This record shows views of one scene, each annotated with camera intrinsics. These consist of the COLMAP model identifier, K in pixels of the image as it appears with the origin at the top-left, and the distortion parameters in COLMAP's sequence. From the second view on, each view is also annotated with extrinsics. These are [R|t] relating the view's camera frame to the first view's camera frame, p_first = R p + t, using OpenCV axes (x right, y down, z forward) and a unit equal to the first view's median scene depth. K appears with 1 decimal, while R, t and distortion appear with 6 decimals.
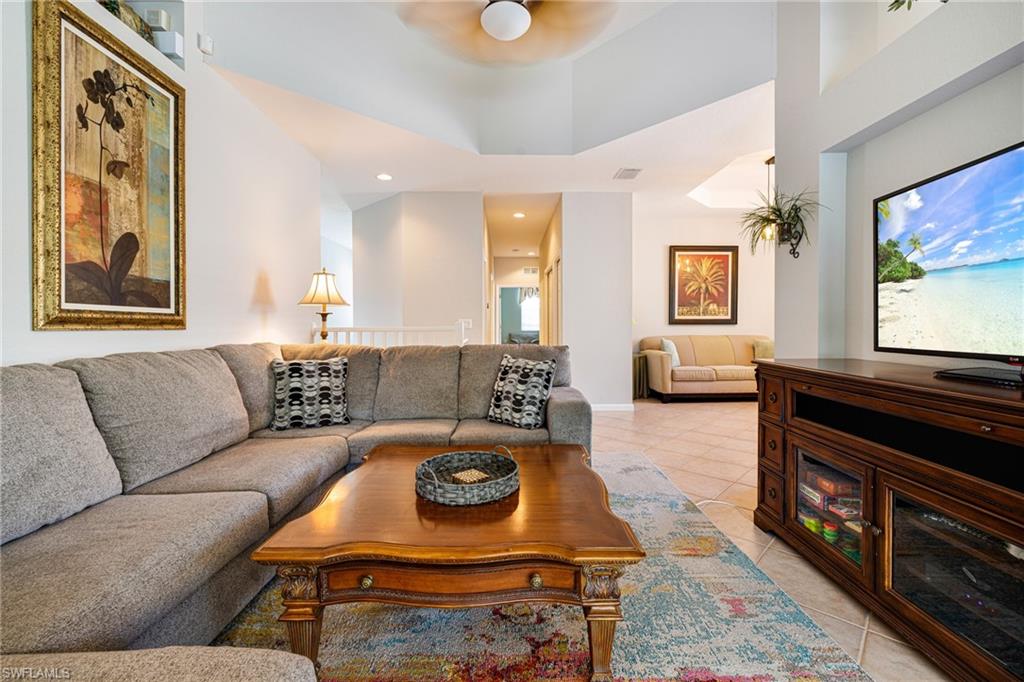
lens RADIAL K [[441.2, 0, 513.6], [0, 441.2, 331.8], [0, 0, 1]] dist [-0.004138, 0.000951]
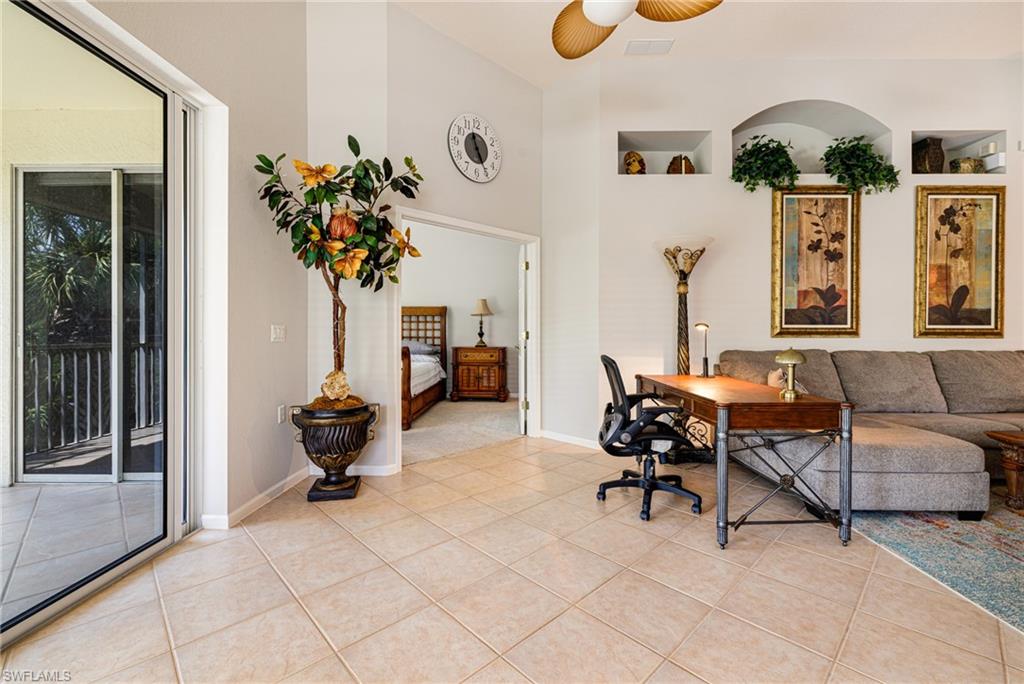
lens RADIAL K [[441.2, 0, 530.3], [0, 441.2, 331.7], [0, 0, 1]] dist [-0.004138, 0.000951]
pose [[-0.006291, 0.003760, -0.999973, 0.866883], [-0.015261, 0.999876, 0.003856, -0.009547], [0.999864, 0.015285, -0.006233, -0.706409]]
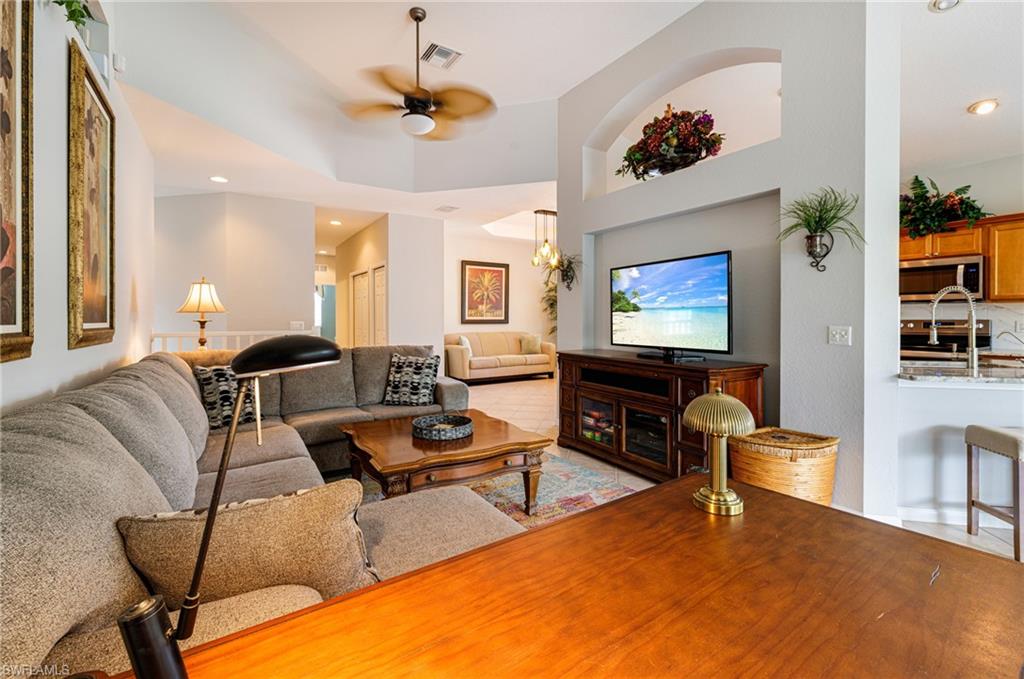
lens RADIAL K [[441.2, 0, 518.3], [0, 441.2, 320.8], [0, 0, 1]] dist [-0.004138, 0.000951]
pose [[0.847054, 0.000198, 0.531507, -0.500509], [0.004705, 0.999958, -0.007871, -0.043336], [-0.531486, 0.009168, 0.847018, -0.391214]]
